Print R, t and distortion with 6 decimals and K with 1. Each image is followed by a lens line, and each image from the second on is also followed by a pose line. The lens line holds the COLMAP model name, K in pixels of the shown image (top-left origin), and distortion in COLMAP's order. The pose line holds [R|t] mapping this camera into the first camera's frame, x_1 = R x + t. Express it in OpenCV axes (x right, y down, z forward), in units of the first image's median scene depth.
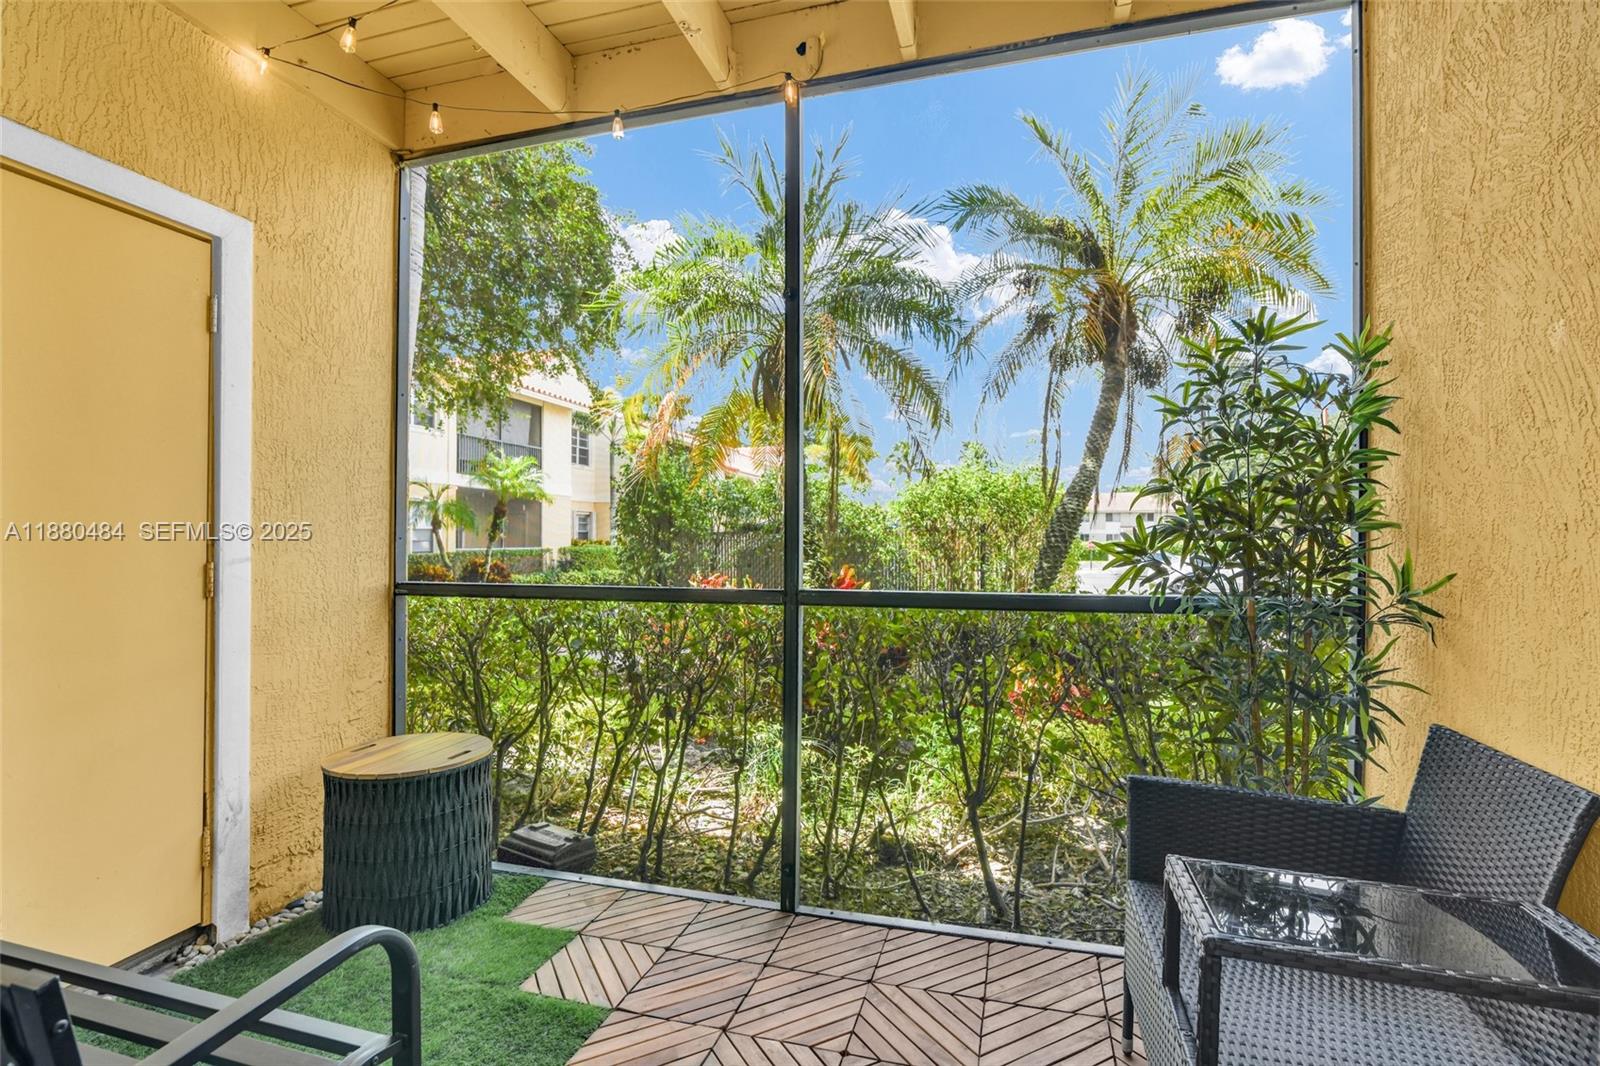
lens RADIAL K [[760.8, 0, 800.1], [0, 760.8, 539.3], [0, 0, 1]] dist [-0.020127, -0.000042]
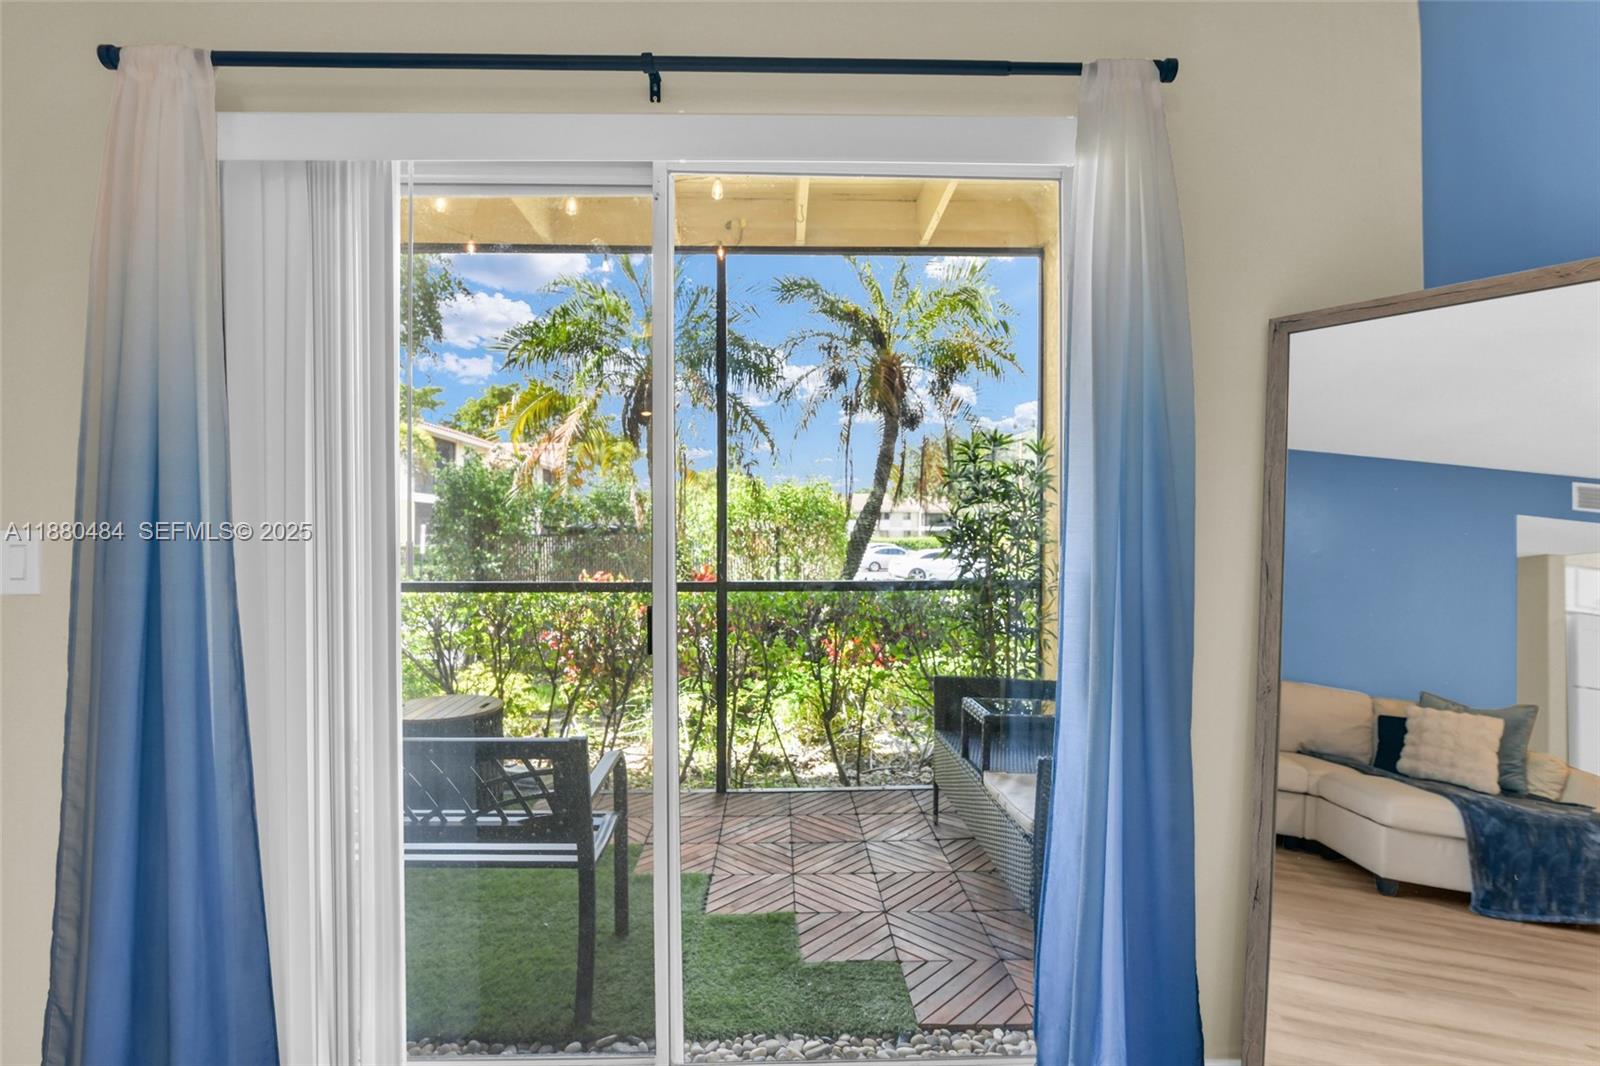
lens RADIAL K [[760.8, 0, 799.3], [0, 760.8, 537.3], [0, 0, 1]] dist [-0.020127, -0.000042]
pose [[0.947726, -0.002888, 0.319073, -0.313096], [0.002048, 0.999993, 0.002968, -0.023637], [-0.319079, -0.002159, 0.947726, -0.439257]]
